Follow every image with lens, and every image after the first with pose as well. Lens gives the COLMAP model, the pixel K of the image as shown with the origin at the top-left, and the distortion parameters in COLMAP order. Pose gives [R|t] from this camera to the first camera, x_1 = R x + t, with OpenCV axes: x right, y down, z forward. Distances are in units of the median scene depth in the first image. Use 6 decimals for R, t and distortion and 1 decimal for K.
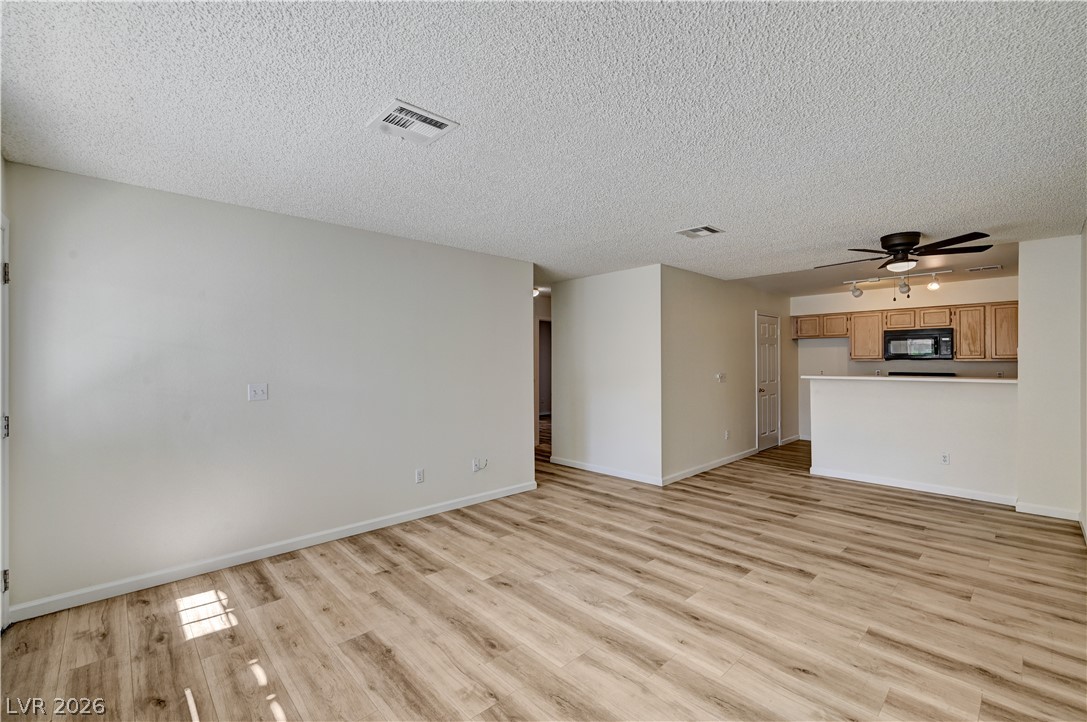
lens RADIAL K [[460.1, 0, 540.6], [0, 460.1, 357.8], [0, 0, 1]] dist [-0.002417, 0.000917]
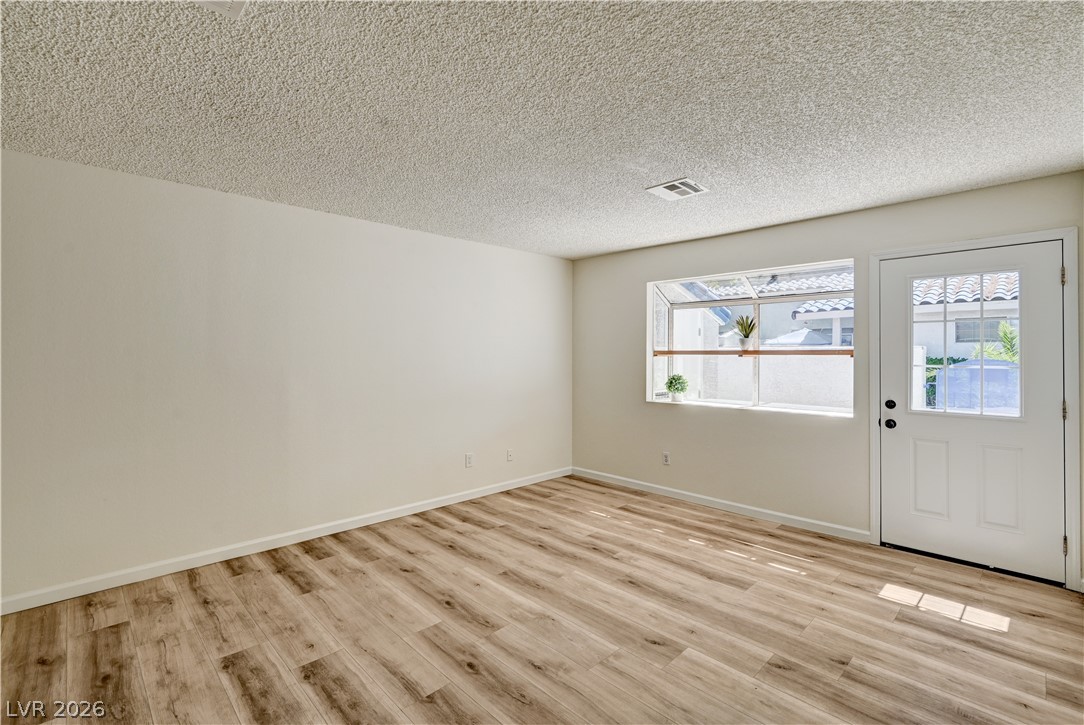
lens RADIAL K [[491.3, 0, 552.7], [0, 491.3, 346.7], [0, 0, 1]] dist [-0.010529, 0.001369]
pose [[-0.999077, 0.002185, -0.042903, 0.110914], [0.003269, 0.999677, -0.025211, 0.015101], [0.042834, -0.025328, -0.998761, 1.580097]]
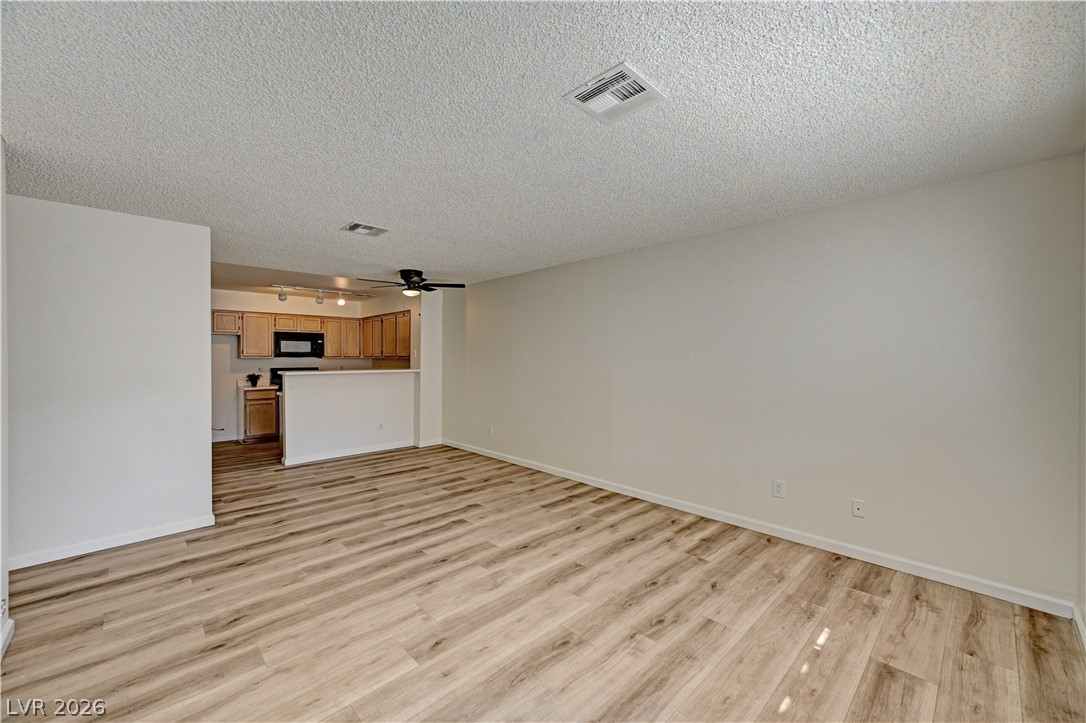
lens RADIAL K [[434.3, 0, 546.3], [0, 434.3, 365.0], [0, 0, 1]] dist [0.004281, 0.000814]
pose [[-0.024488, -0.016517, 0.999564, -0.707299], [-0.007346, 0.999839, 0.016342, 0.002439], [-0.999673, -0.006942, -0.024606, 0.724425]]
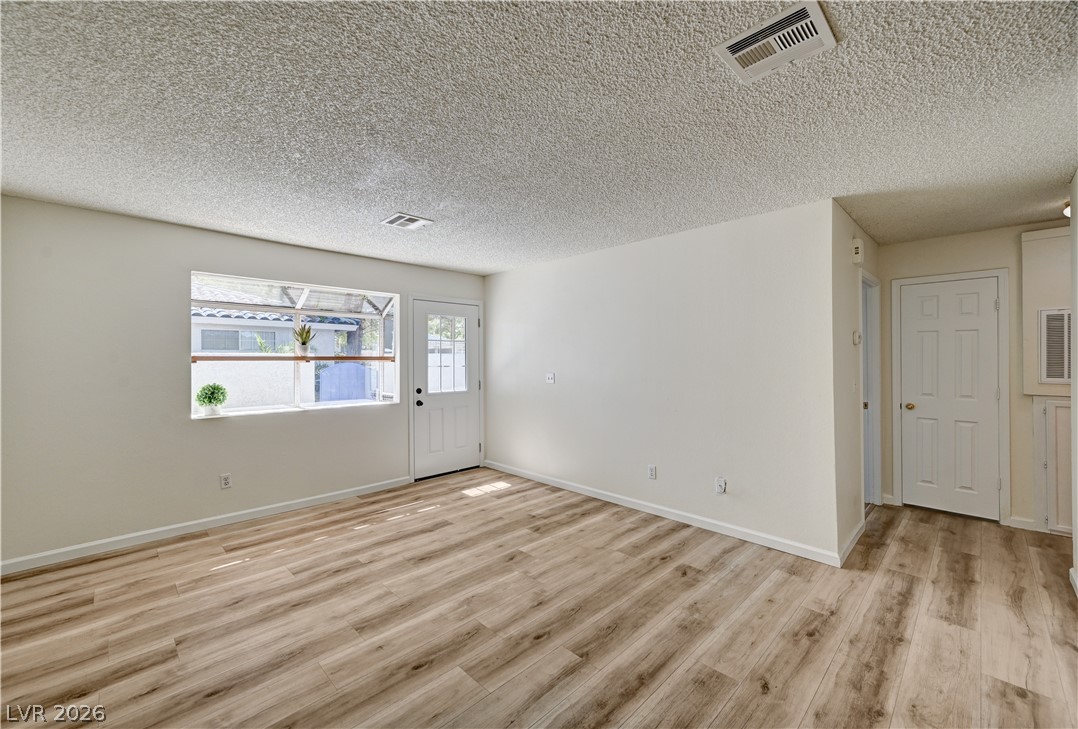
lens RADIAL K [[431.1, 0, 530.9], [0, 431.1, 361.8], [0, 0, 1]] dist [0.004281, 0.000814]
pose [[0.028948, 0.012026, -0.999509, 0.839349], [0.011774, 0.999854, 0.012372, 0.000279], [0.999512, -0.012127, 0.028802, 0.886906]]
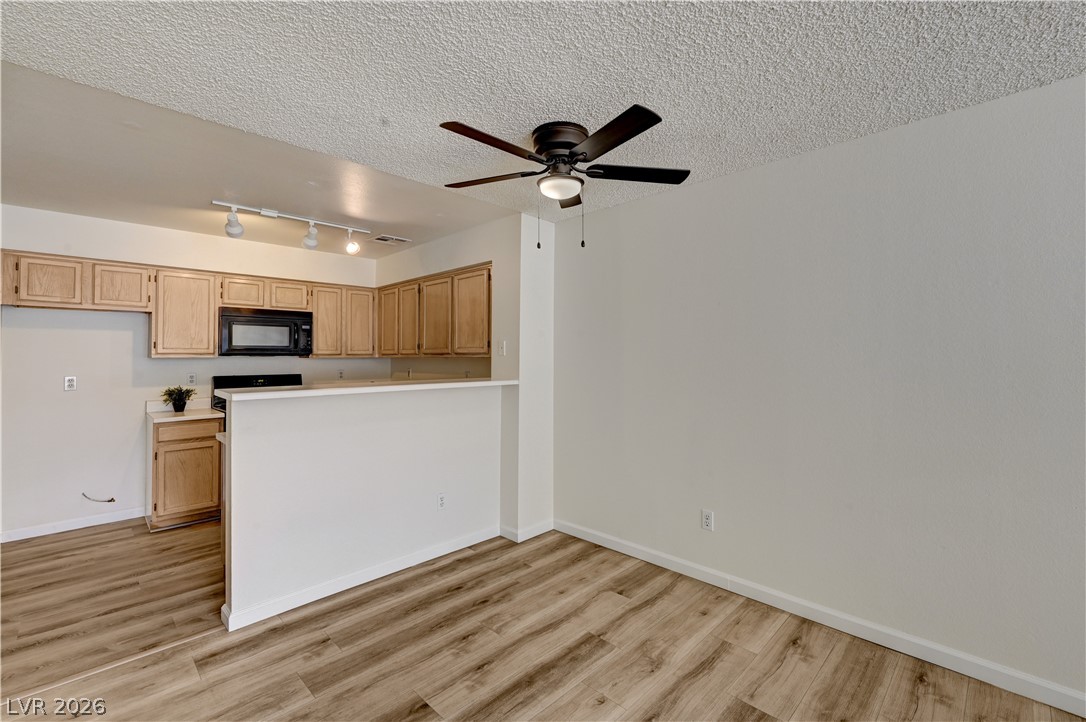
lens RADIAL K [[459.7, 0, 540.6], [0, 459.7, 354.4], [0, 0, 1]] dist [-0.002417, 0.000917]
pose [[-0.045208, 0.004427, 0.998968, 0.272856], [-0.005188, 0.999976, -0.004667, 0.006419], [-0.998964, -0.005394, -0.045184, 1.251610]]
